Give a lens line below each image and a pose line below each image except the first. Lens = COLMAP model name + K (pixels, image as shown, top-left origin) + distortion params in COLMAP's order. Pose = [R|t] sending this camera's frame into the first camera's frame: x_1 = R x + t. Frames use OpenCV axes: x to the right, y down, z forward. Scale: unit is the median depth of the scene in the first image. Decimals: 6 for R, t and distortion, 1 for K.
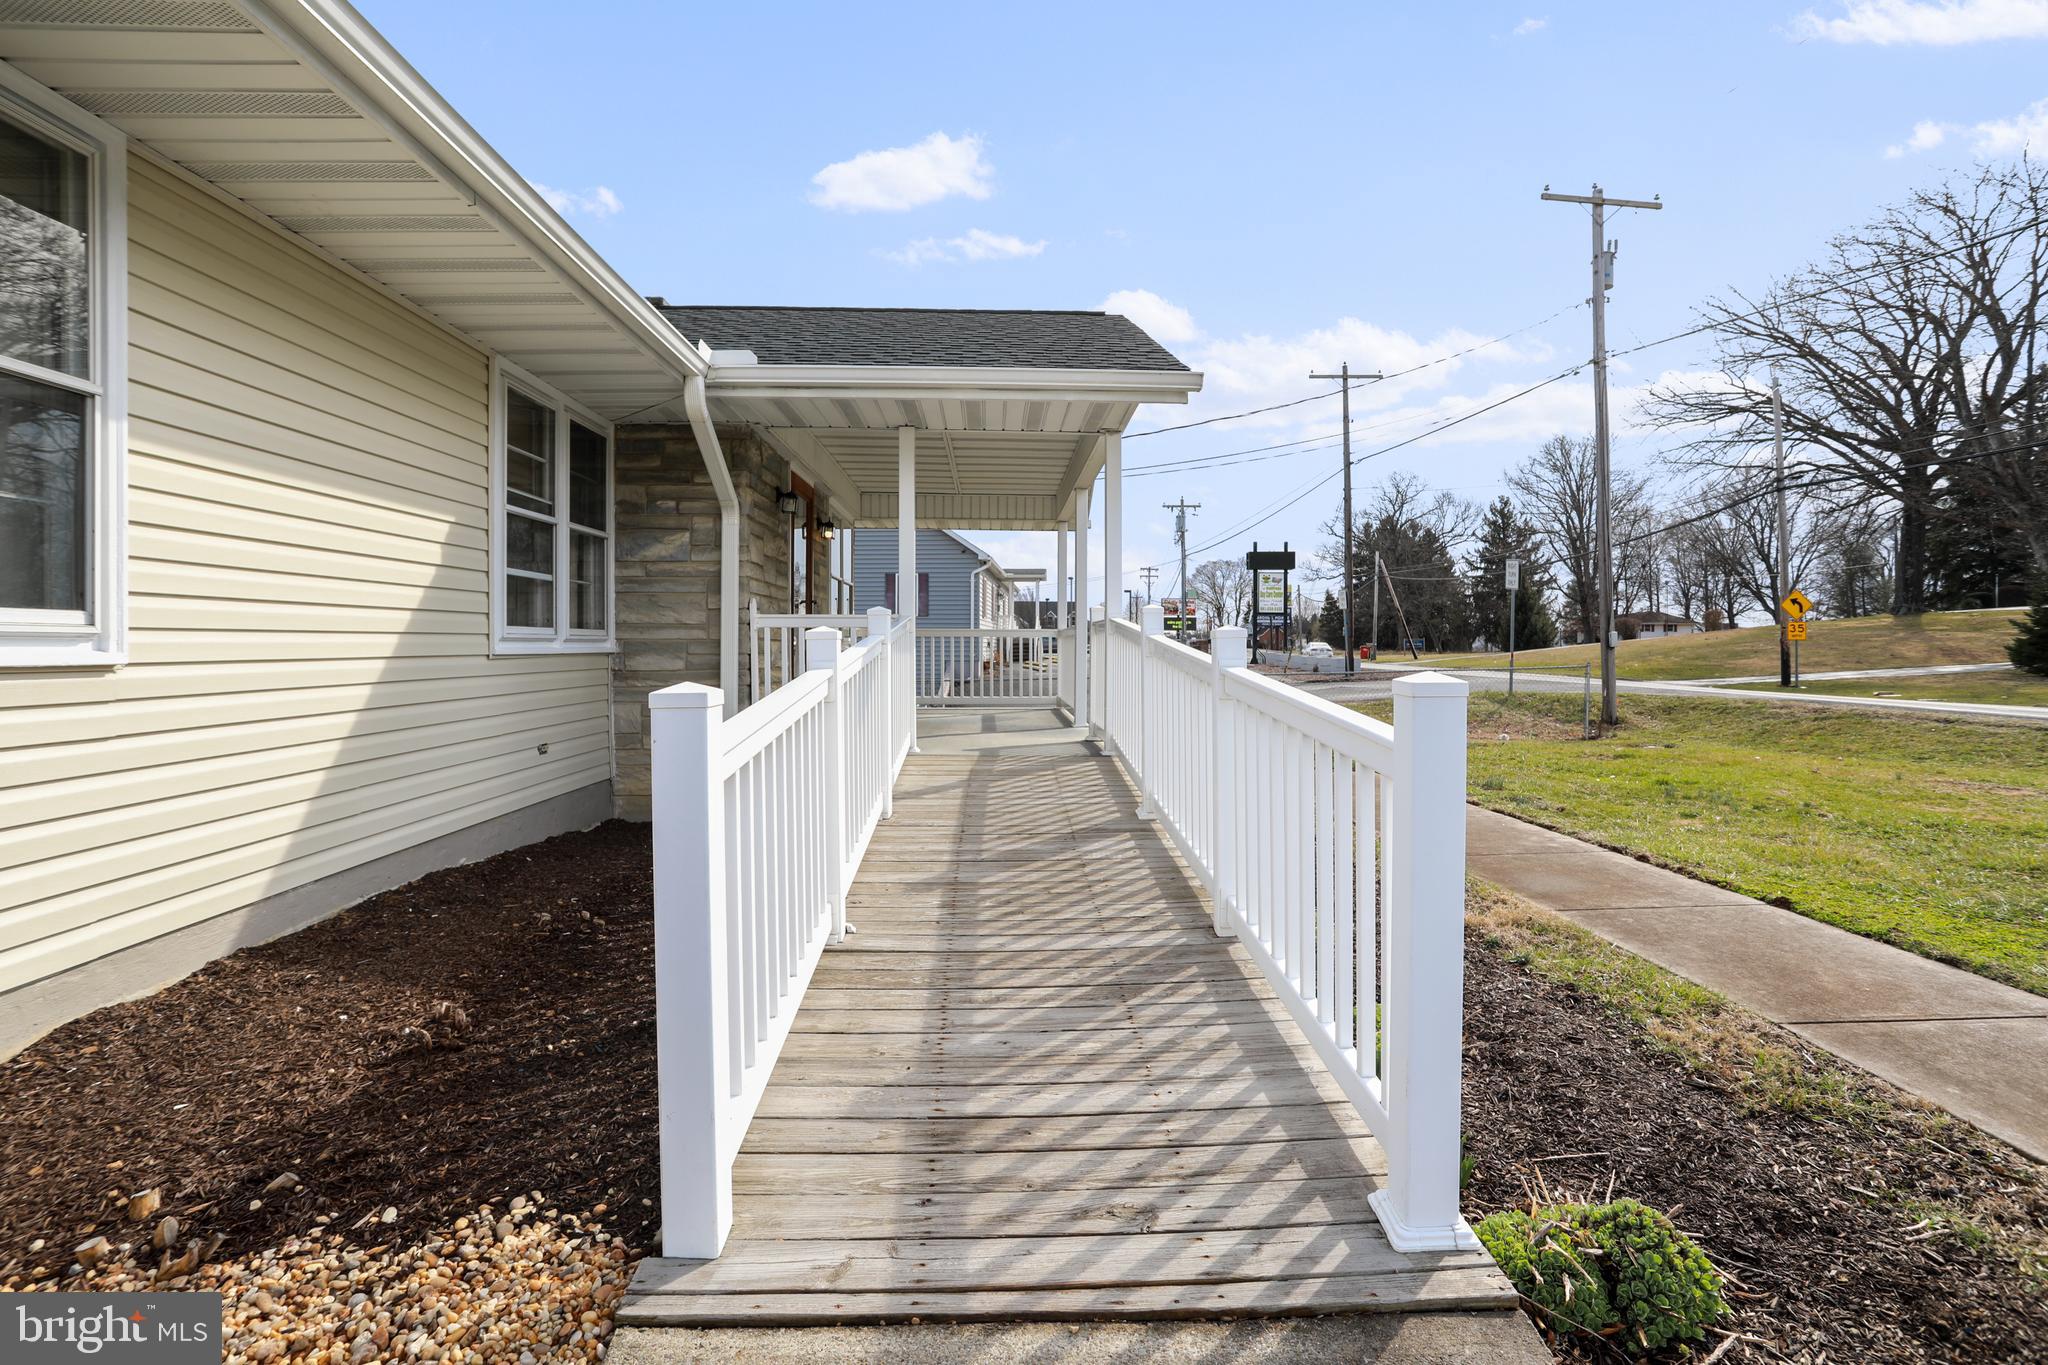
lens RADIAL K [[997.8, 0, 1026.5], [0, 997.8, 657.8], [0, 0, 1]] dist [-0.058068, 0.032883]
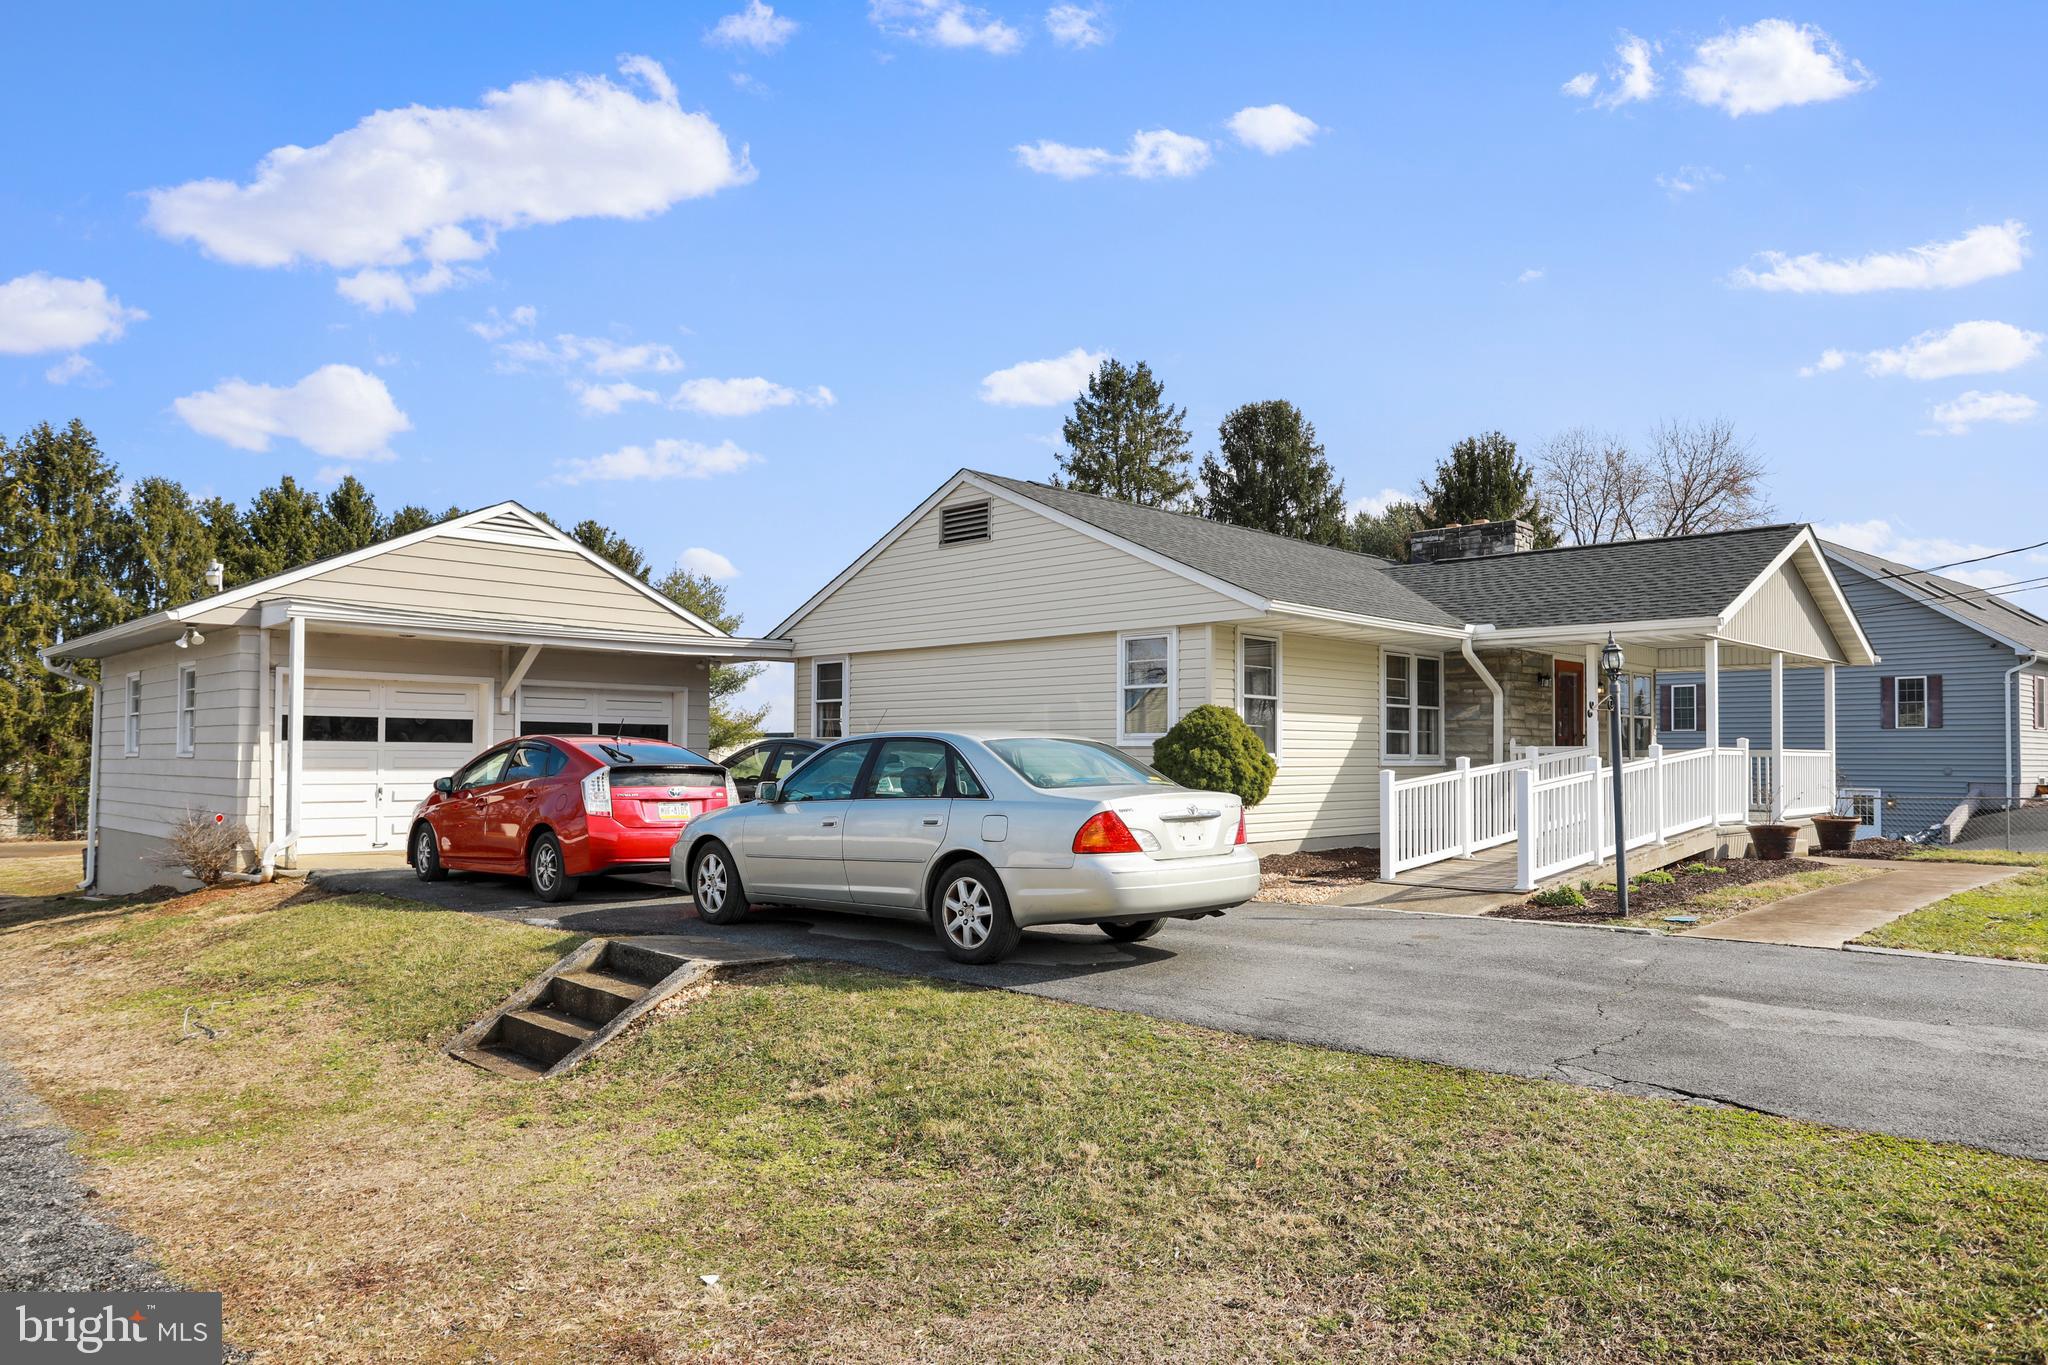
lens RADIAL K [[1313.4, 0, 1027.1], [0, 1313.4, 759.6], [0, 0, 1]] dist [-0.029715, 0.001949]
pose [[0.673695, 0.000339, -0.739009, 1.032492], [-0.010836, 0.999897, -0.009420, 0.016392], [0.738930, 0.014355, 0.673630, -1.494542]]
